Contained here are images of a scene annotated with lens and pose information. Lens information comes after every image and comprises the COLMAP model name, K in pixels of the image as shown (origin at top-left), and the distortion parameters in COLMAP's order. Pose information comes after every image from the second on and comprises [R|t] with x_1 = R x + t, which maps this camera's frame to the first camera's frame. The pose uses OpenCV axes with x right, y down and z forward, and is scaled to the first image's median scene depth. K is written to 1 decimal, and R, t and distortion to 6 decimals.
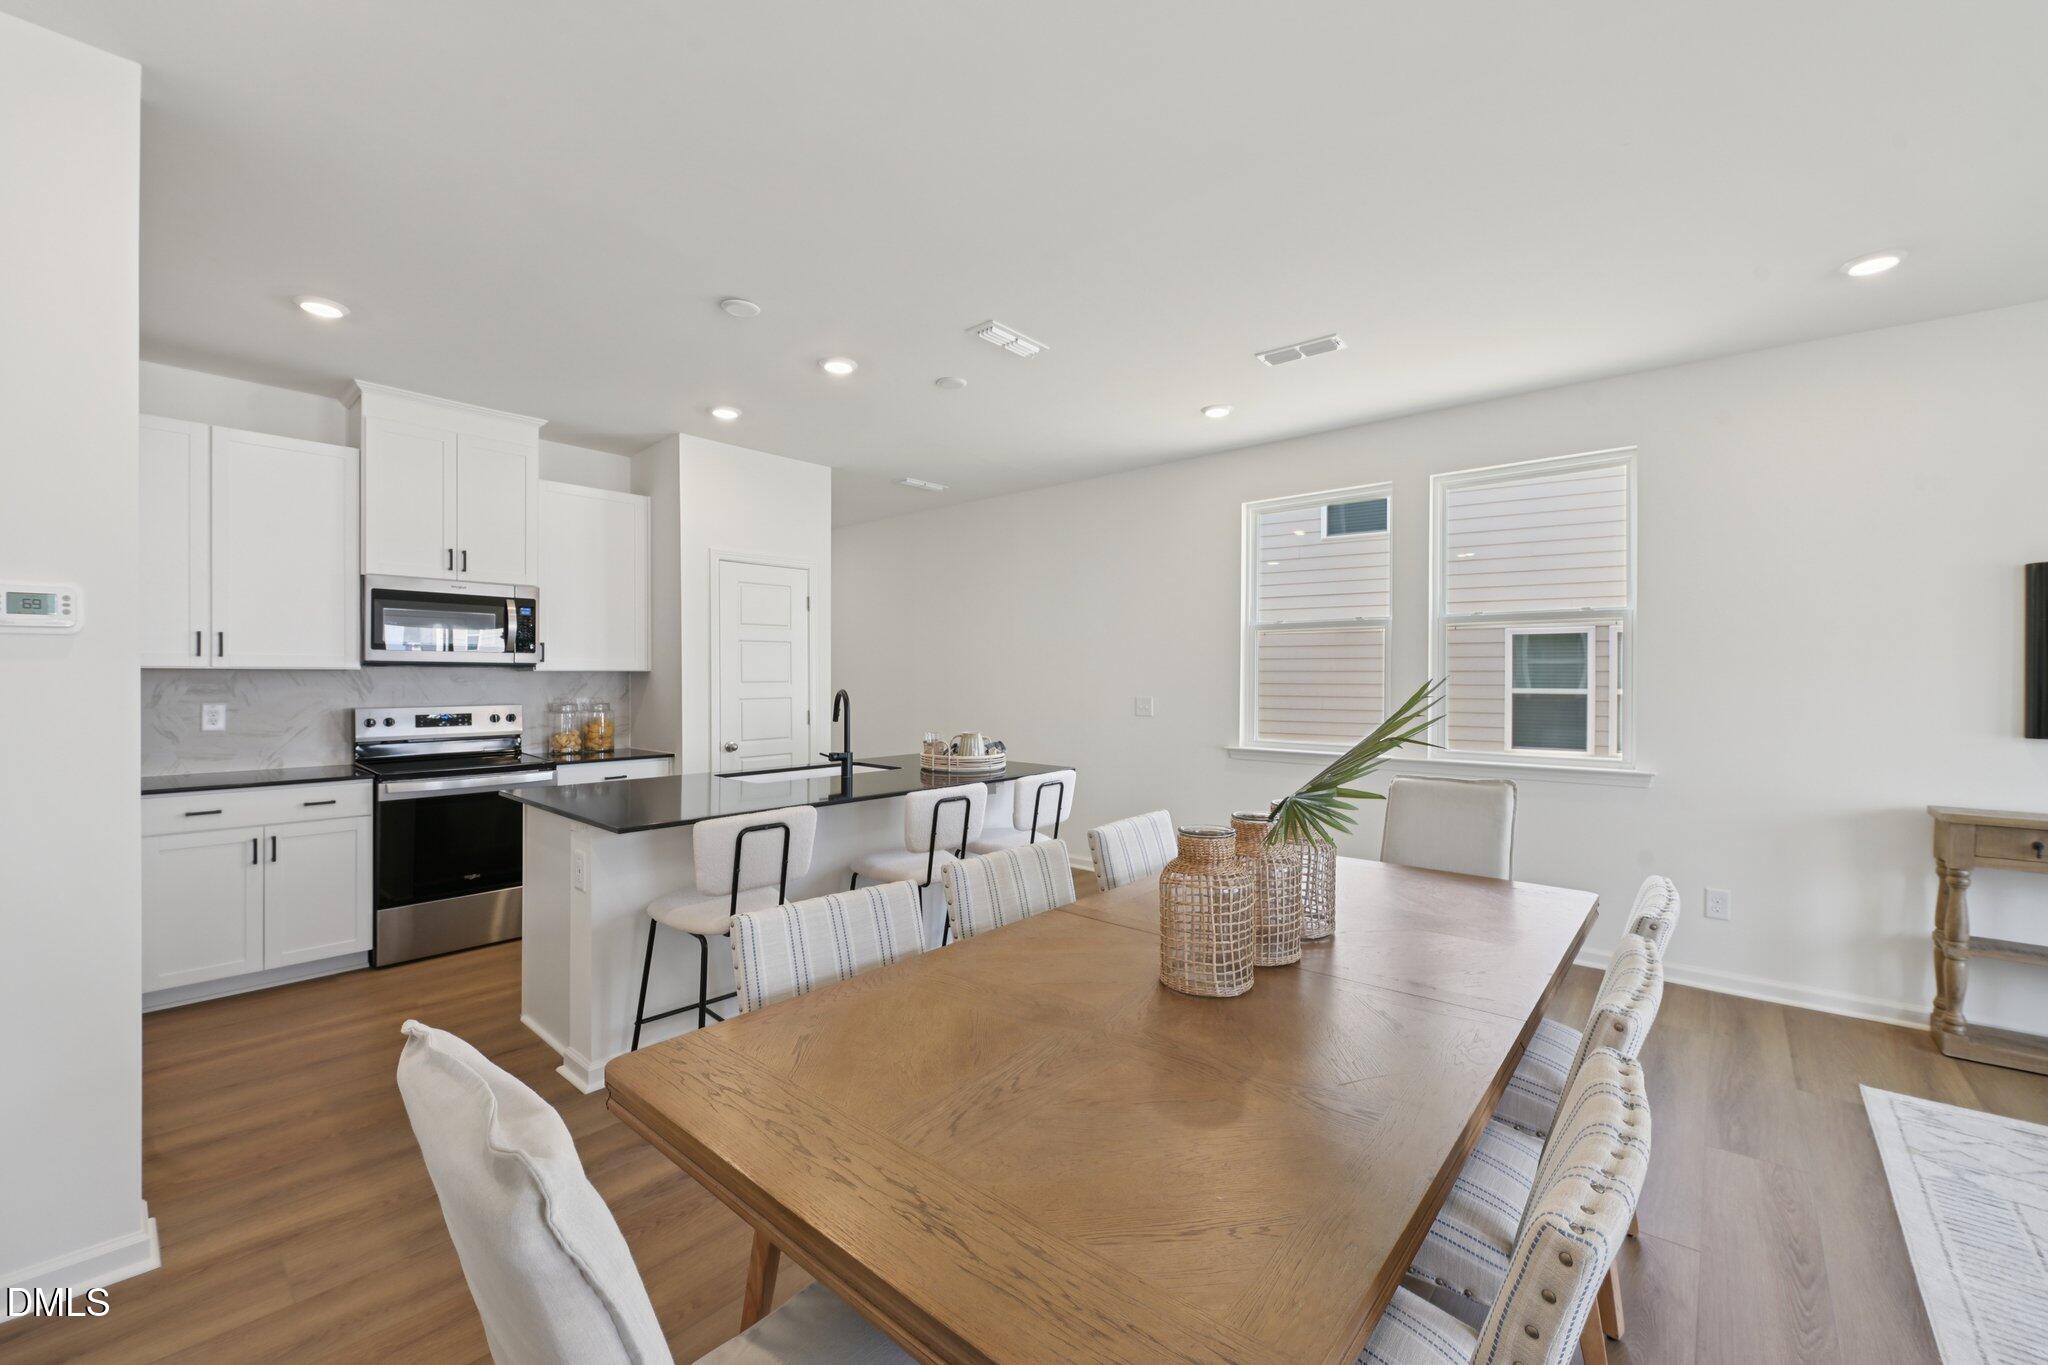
lens RADIAL K [[816.4, 0, 1024.0], [0, 816.4, 682.5], [0, 0, 1]] dist [0.000872, -0.013031]
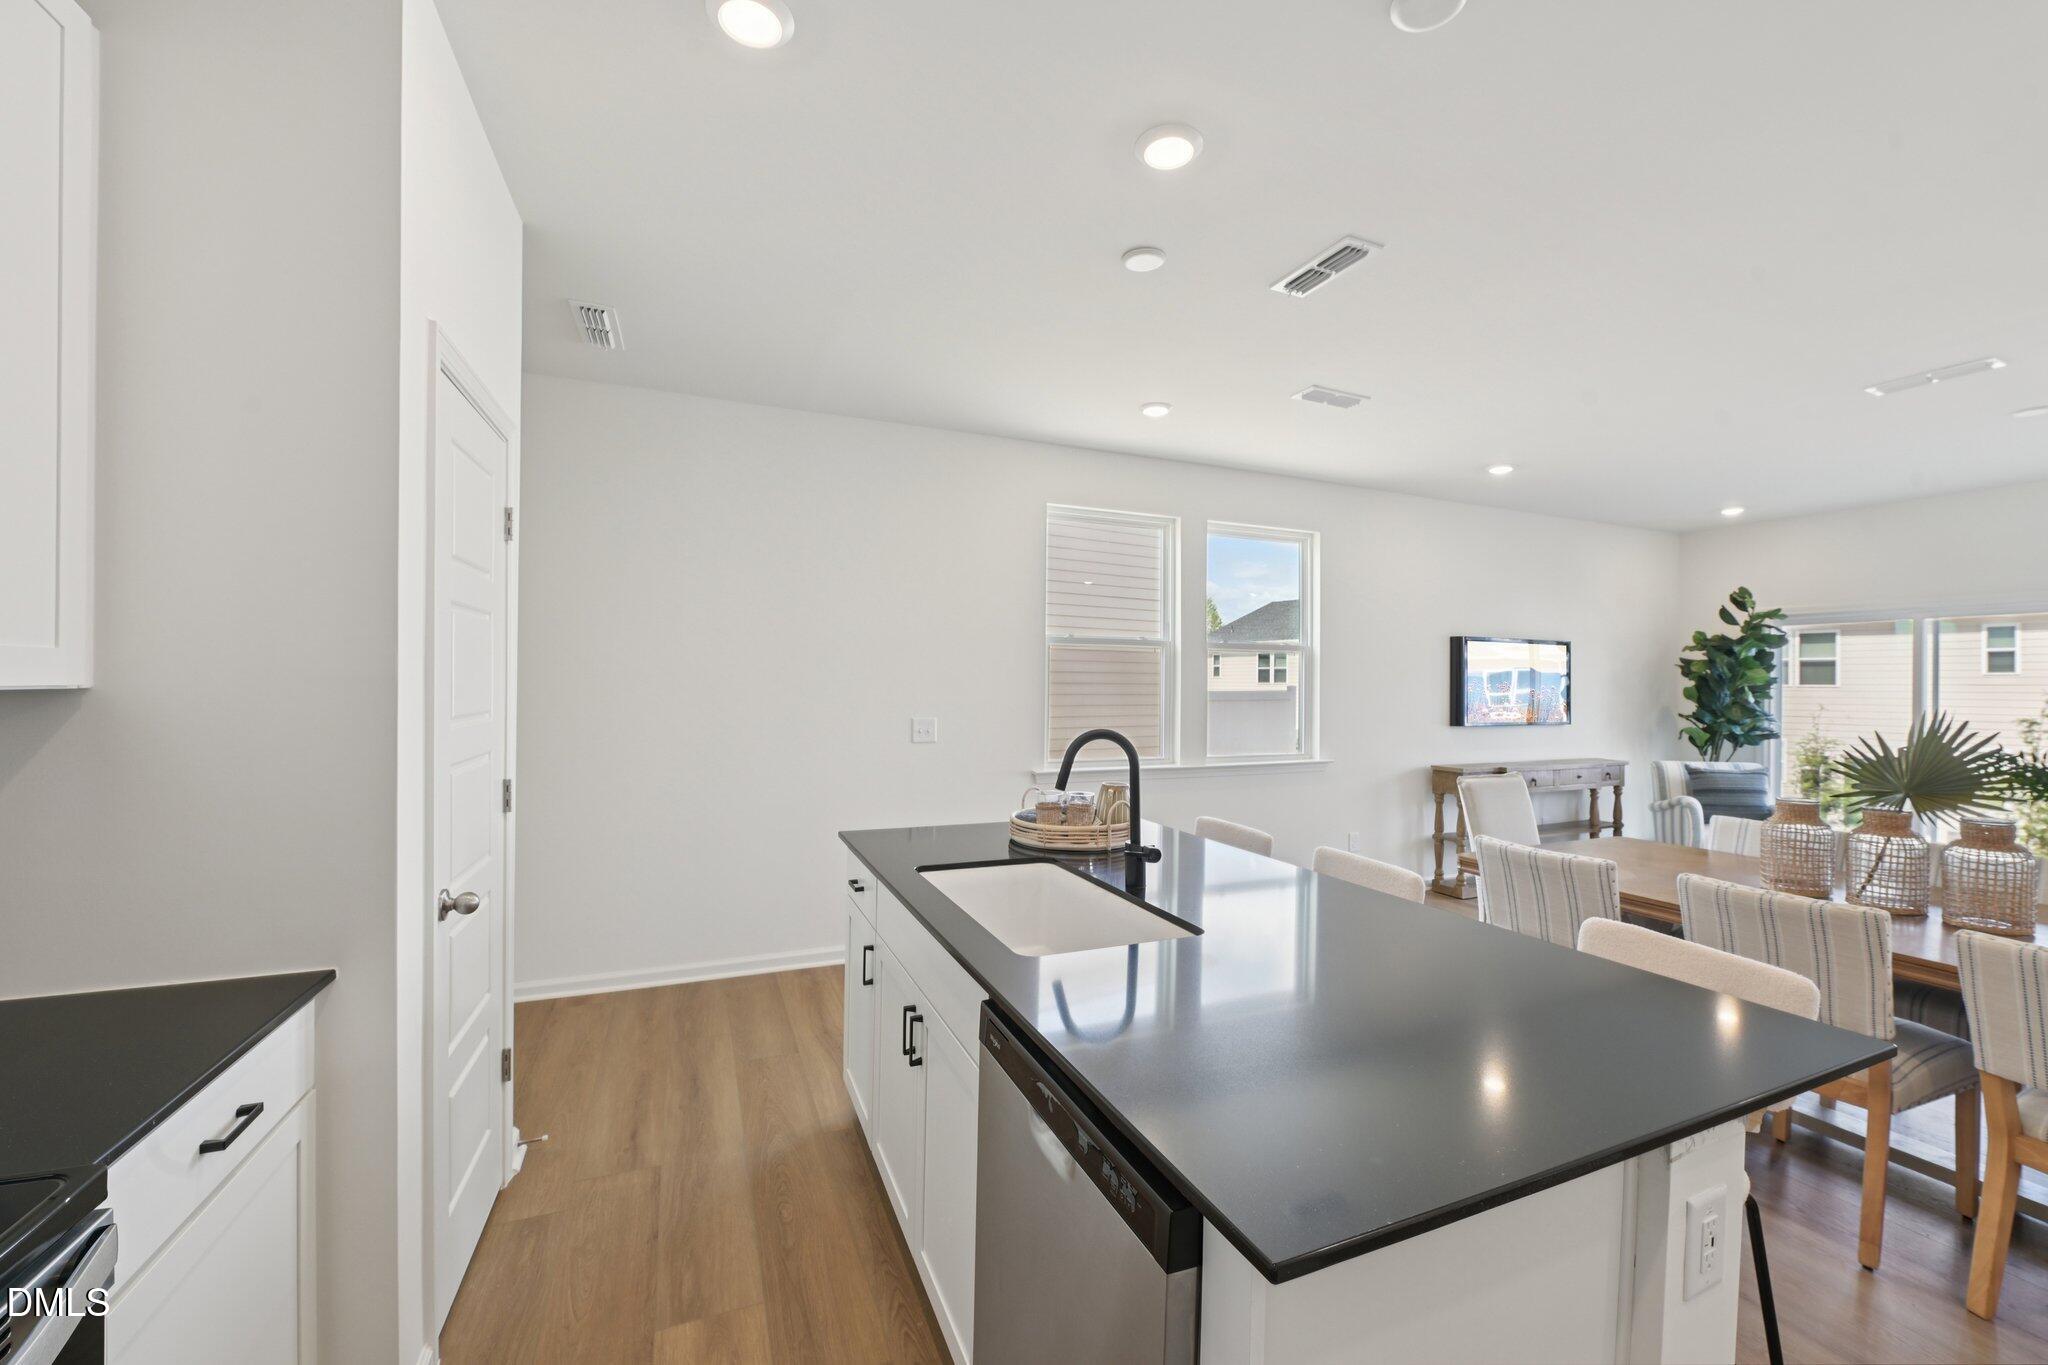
lens RADIAL K [[801.4, 0, 1024.0], [0, 801.4, 682.5], [0, 0, 1]] dist [-0.022966, -0.000074]
pose [[0.446294, 0.006152, 0.894865, -0.808489], [-0.002940, 0.999981, -0.005409, -0.019567], [-0.894882, -0.000217, 0.446303, 0.909560]]
